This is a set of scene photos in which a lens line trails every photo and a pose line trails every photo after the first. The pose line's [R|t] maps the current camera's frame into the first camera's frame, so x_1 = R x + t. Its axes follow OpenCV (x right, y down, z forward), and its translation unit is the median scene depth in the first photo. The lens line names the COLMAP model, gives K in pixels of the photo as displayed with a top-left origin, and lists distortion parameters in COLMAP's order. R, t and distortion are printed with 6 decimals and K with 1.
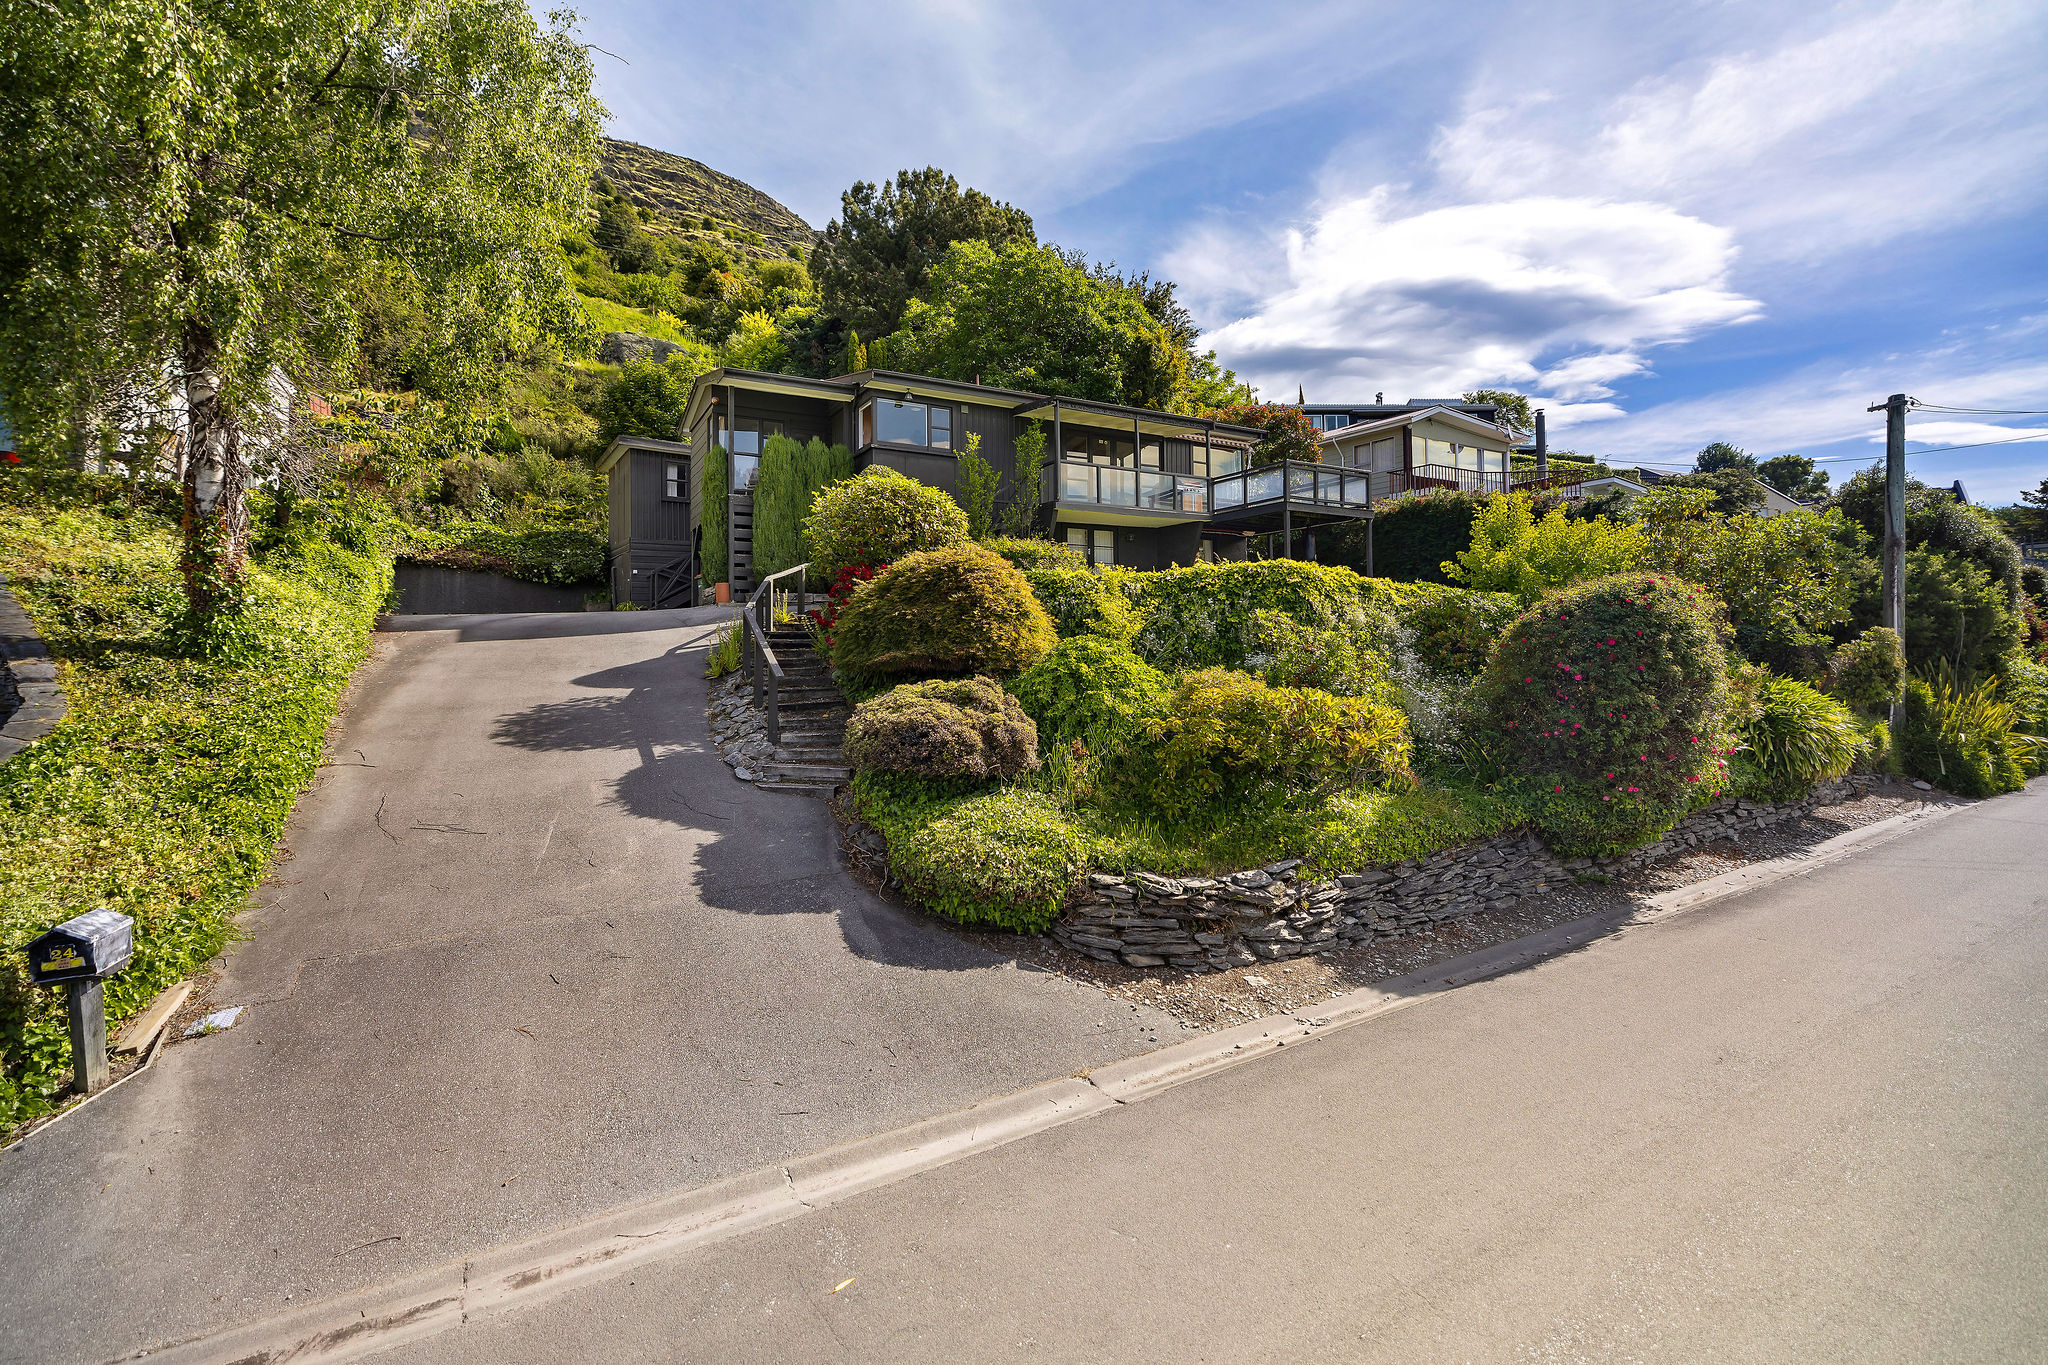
lens RADIAL K [[902.5, 0, 1024.0], [0, 902.5, 682.5], [0, 0, 1]] dist [0.000145, -0.000089]
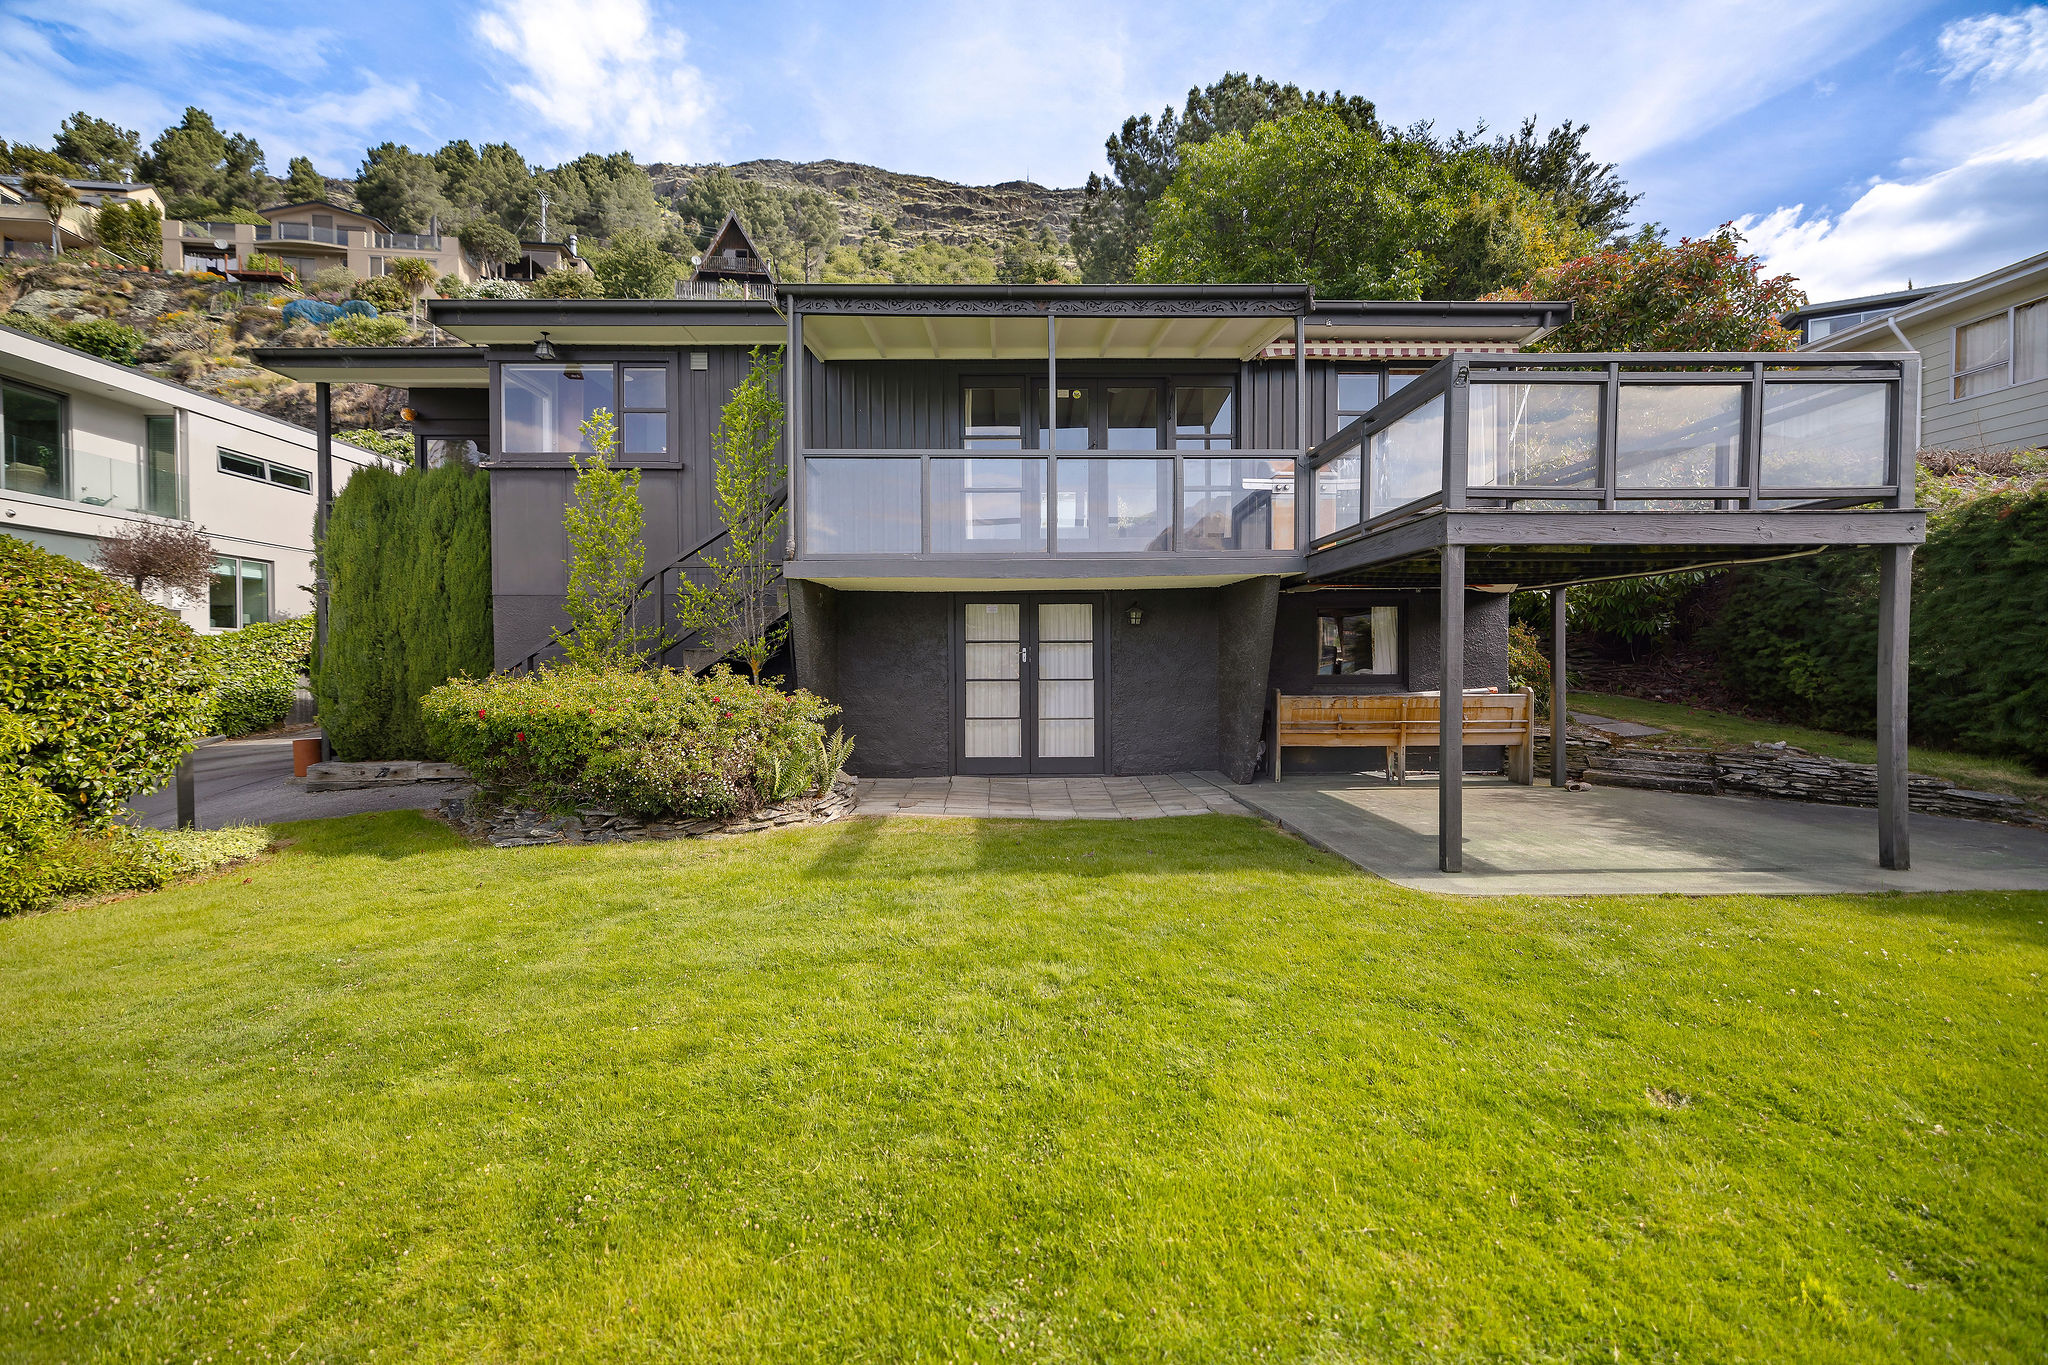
lens RADIAL K [[902.5, 0, 1024.0], [0, 902.5, 682.5], [0, 0, 1]] dist [0.000145, -0.000089]
pose [[0.876573, 0.013107, -0.481091, 0.159657], [-0.018276, 0.999815, -0.006059, -0.074867], [0.480922, 0.014103, 0.876650, 0.362107]]
